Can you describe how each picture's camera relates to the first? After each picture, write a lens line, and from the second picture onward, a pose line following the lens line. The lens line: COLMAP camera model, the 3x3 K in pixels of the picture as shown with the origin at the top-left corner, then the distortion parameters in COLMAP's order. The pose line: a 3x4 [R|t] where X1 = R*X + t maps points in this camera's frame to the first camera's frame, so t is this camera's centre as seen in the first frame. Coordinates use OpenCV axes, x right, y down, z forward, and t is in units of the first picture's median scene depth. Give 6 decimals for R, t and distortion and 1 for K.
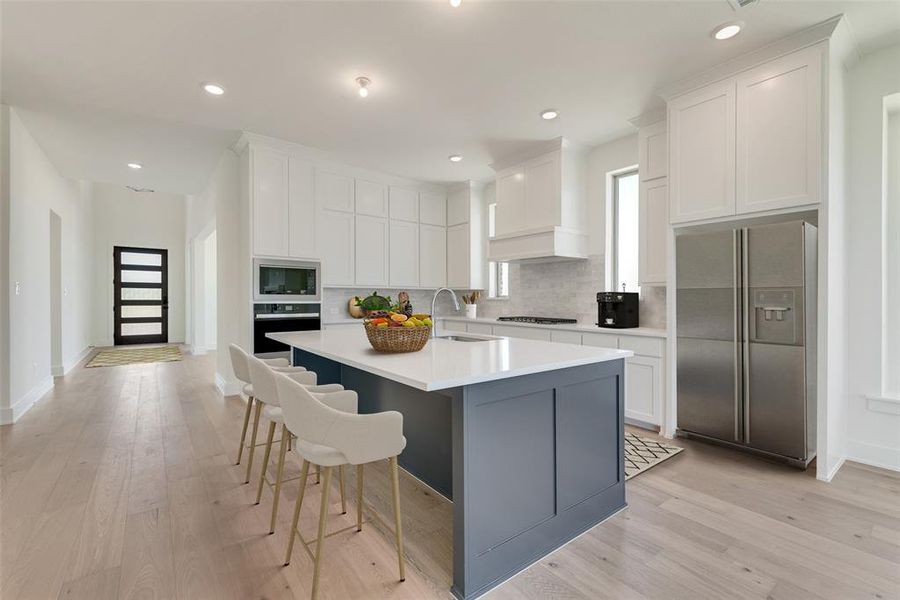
lens RADIAL K [[391.7, 0, 449.9], [0, 391.7, 297.0], [0, 0, 1]] dist [0.000337, 0.000025]
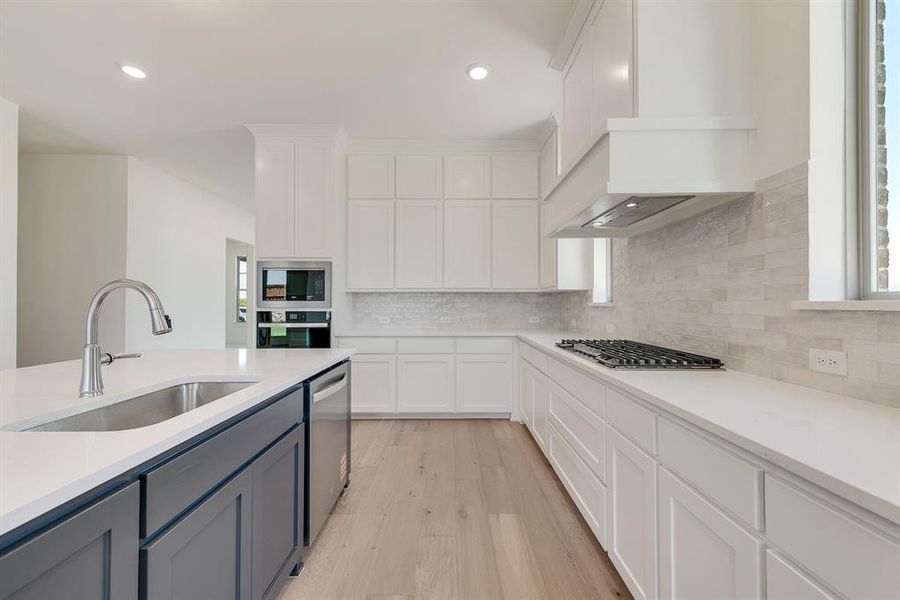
lens RADIAL K [[354.4, 0, 449.4], [0, 354.4, 302.3], [0, 0, 1]] dist [0.002193, 0.000171]
pose [[0.789997, -0.007618, -0.613063, 0.327079], [0.004015, 0.999966, -0.007252, 0.004023], [0.613098, 0.003267, 0.790000, 0.569185]]
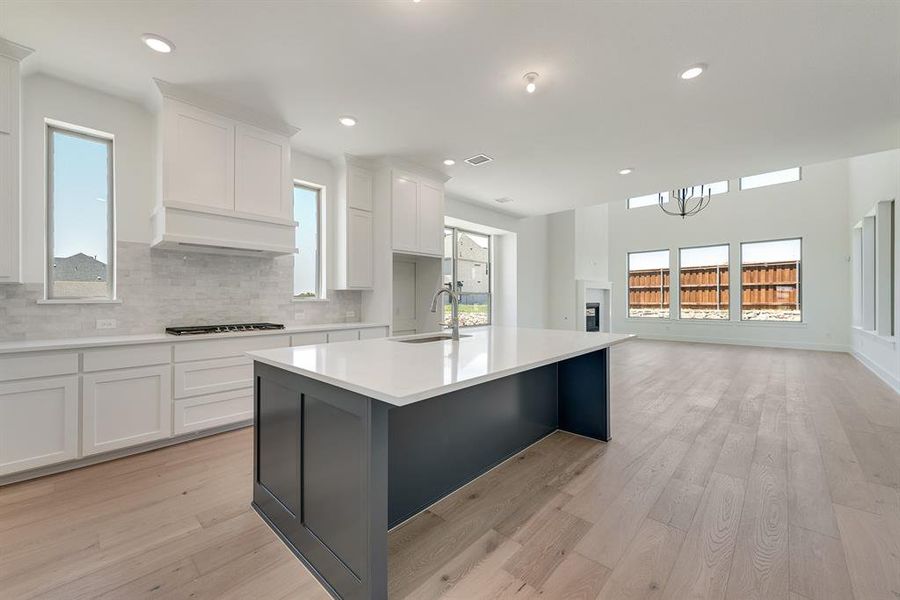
lens RADIAL K [[351.2, 0, 449.9], [0, 351.2, 297.9], [0, 0, 1]] dist [0.001542, 0.000135]
pose [[-0.166025, 0.003520, 0.986115, -0.562157], [0.003406, 0.999990, -0.002996, 0.003045], [-0.986116, 0.002861, -0.166035, 0.713988]]
